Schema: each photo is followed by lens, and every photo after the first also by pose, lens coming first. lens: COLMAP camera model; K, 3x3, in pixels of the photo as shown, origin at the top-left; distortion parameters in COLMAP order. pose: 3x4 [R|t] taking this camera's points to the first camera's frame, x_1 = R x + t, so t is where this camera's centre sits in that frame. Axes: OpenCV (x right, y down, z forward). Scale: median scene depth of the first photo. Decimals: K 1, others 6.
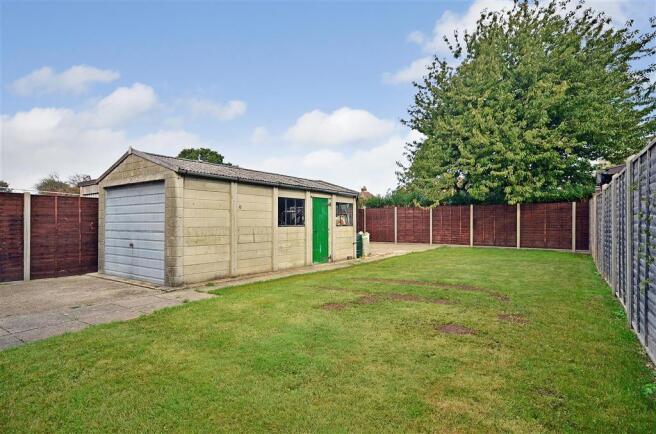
lens RADIAL K [[341.9, 0, 326.2], [0, 341.9, 224.2], [0, 0, 1]] dist [0.012209, 0.000413]
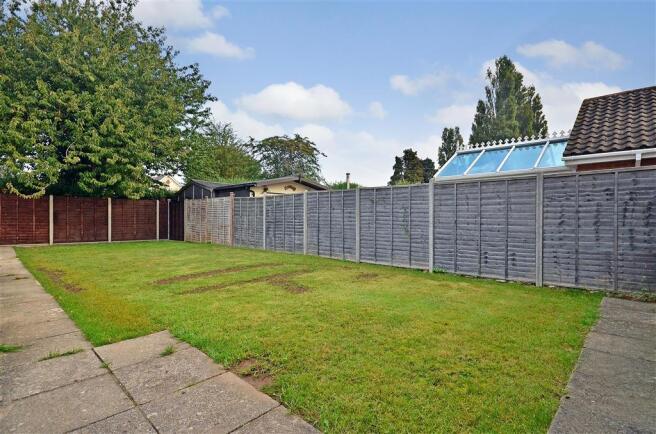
lens RADIAL K [[323.3, 0, 330.7], [0, 323.3, 225.7], [0, 0, 1]] dist [0.002905, 0.000034]
pose [[0.128893, -0.019557, 0.991466, -0.411862], [0.001964, 0.999809, 0.019466, 0.006150], [-0.991657, -0.000562, 0.128907, 0.308342]]
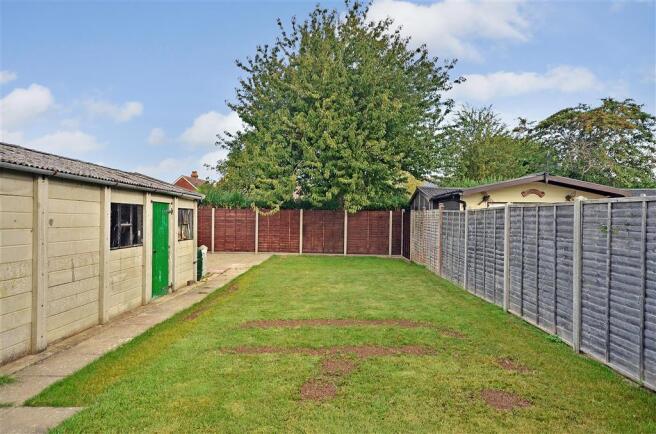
lens RADIAL K [[383.6, 0, 328.9], [0, 383.6, 223.4], [0, 0, 1]] dist [0.006509, 0.002448]
pose [[0.821633, 0.005110, 0.569994, -0.157502], [-0.010668, 0.999923, 0.006413, -0.037575], [-0.569917, -0.011350, 0.821624, 0.148317]]
